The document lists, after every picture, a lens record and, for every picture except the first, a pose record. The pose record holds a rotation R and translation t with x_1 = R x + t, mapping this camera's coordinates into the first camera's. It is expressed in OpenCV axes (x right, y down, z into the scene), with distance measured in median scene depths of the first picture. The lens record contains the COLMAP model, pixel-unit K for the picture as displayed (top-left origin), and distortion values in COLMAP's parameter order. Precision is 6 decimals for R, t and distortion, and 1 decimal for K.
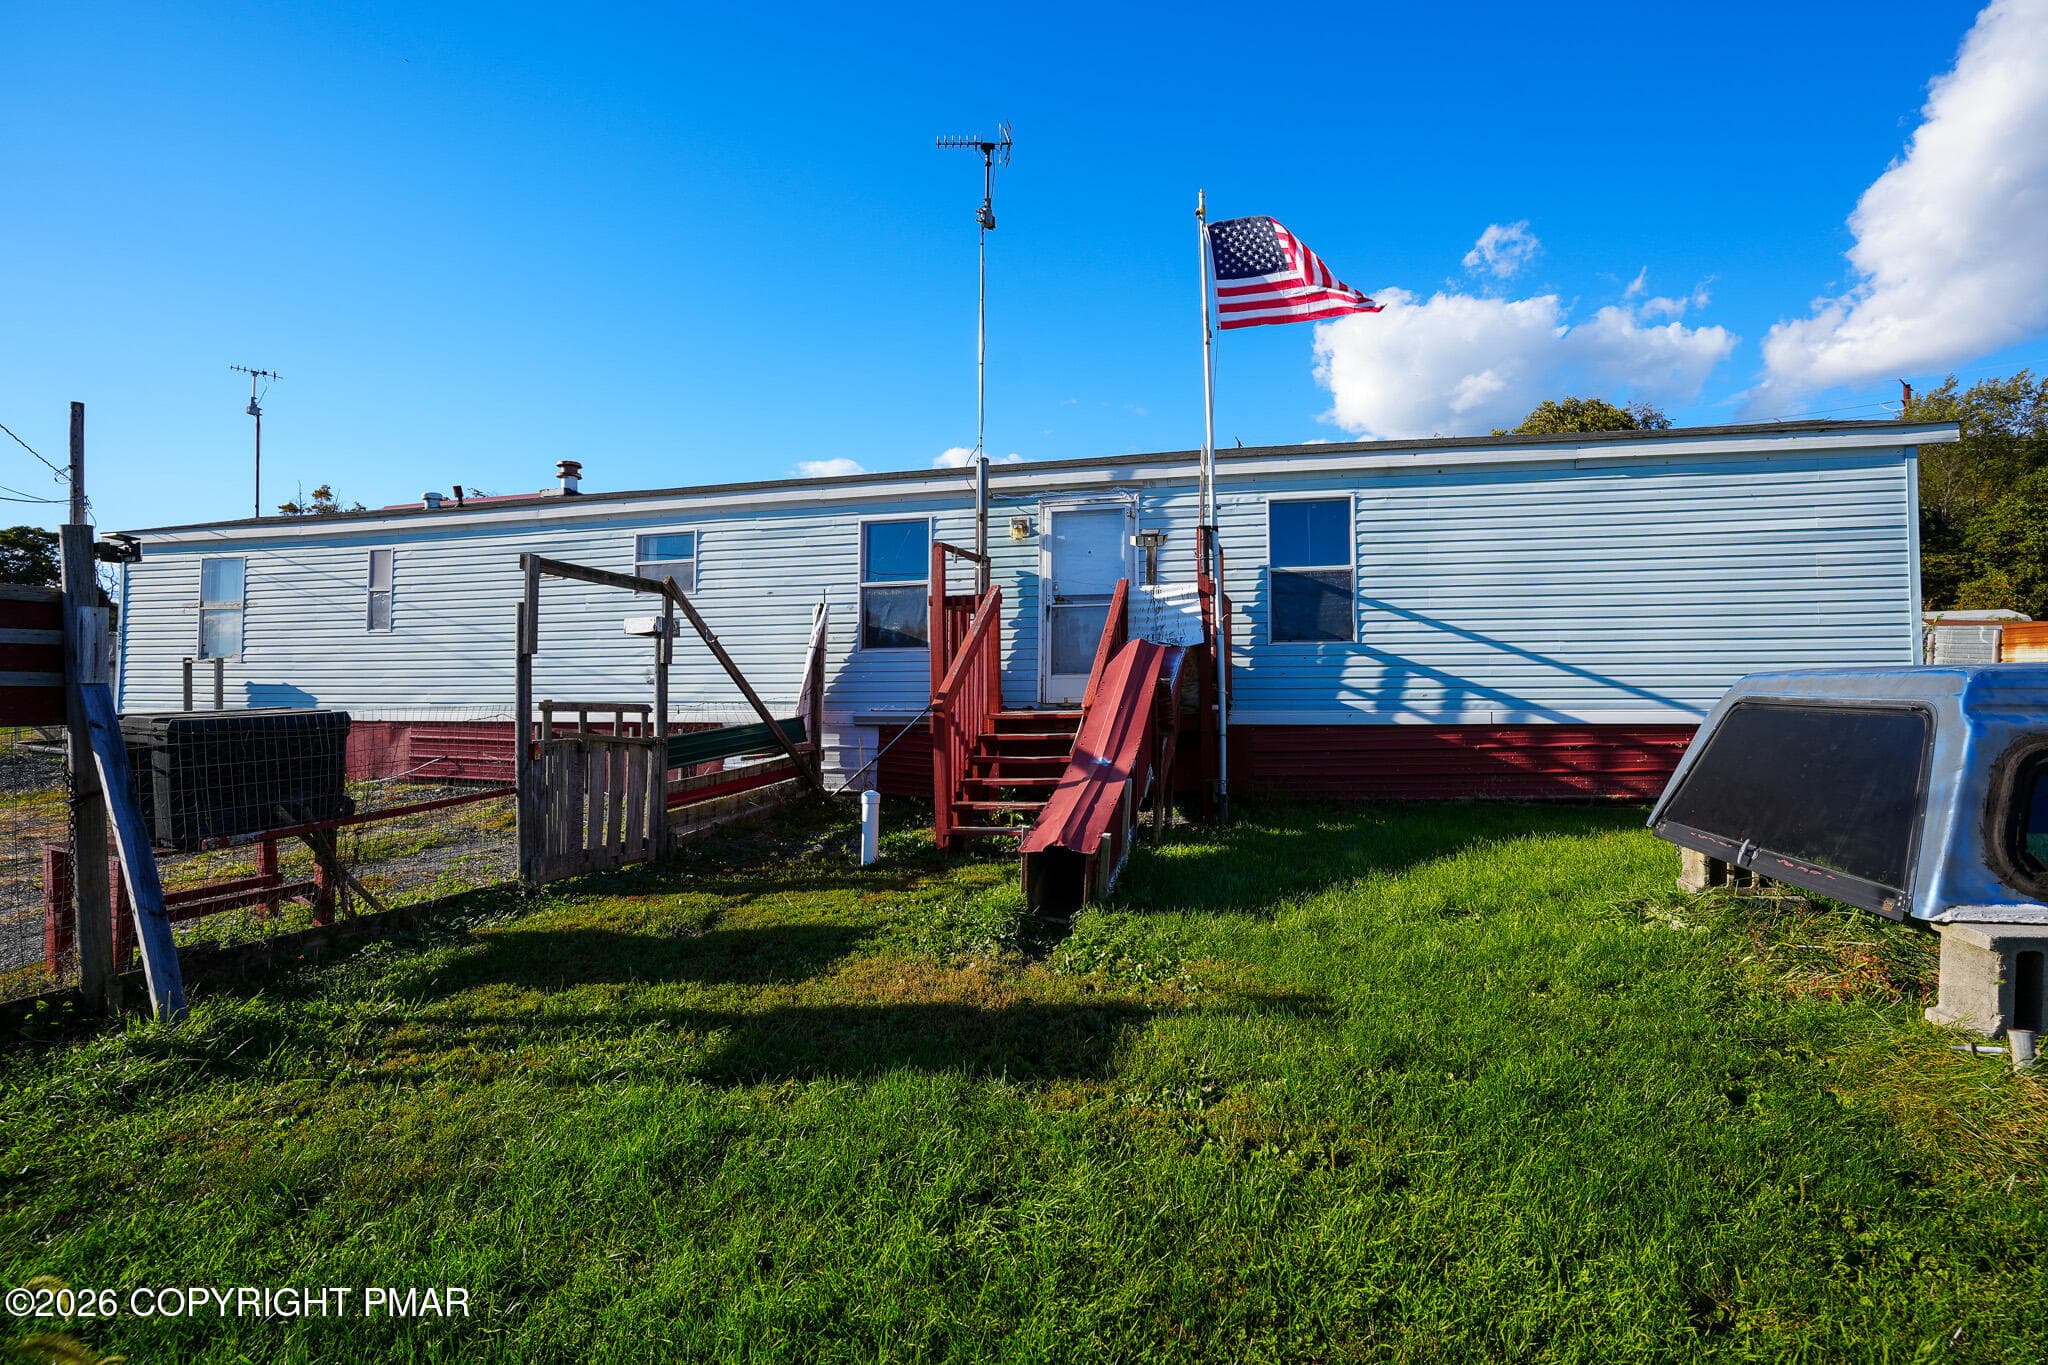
lens RADIAL K [[1021.5, 0, 1025.2], [0, 1021.5, 672.2], [0, 0, 1]] dist [-0.064727, 0.030620]
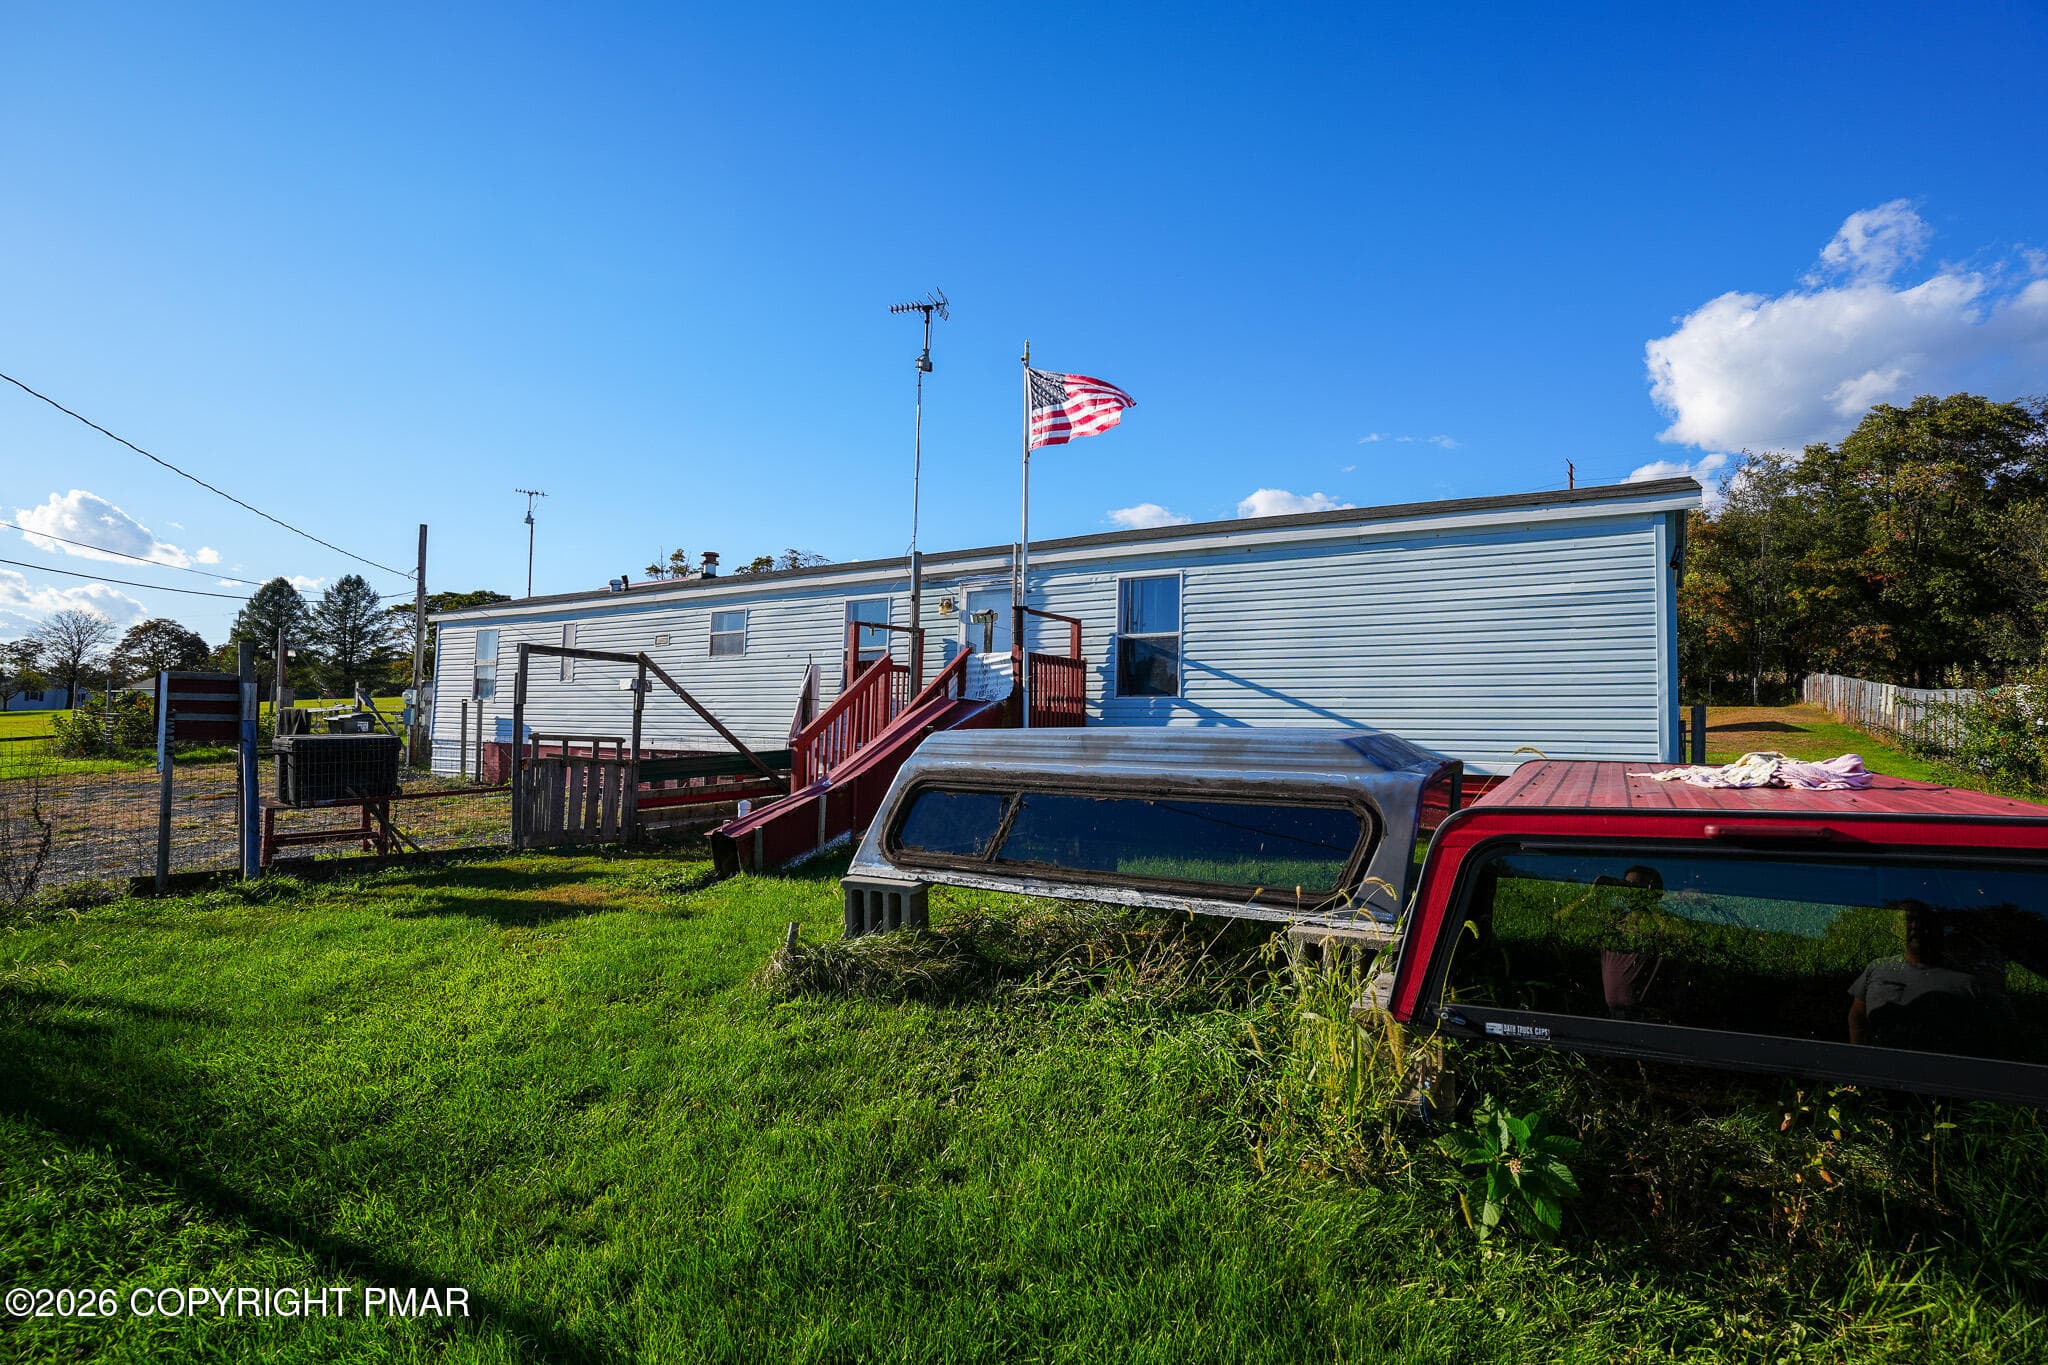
lens RADIAL K [[1021.5, 0, 1029.3], [0, 1021.5, 674.2], [0, 0, 1]] dist [-0.064727, 0.030620]
pose [[0.952436, 0.000762, -0.304738, 0.512744], [-0.013440, 0.999129, -0.039508, -0.007083], [0.304443, 0.041724, 0.951616, -0.181662]]
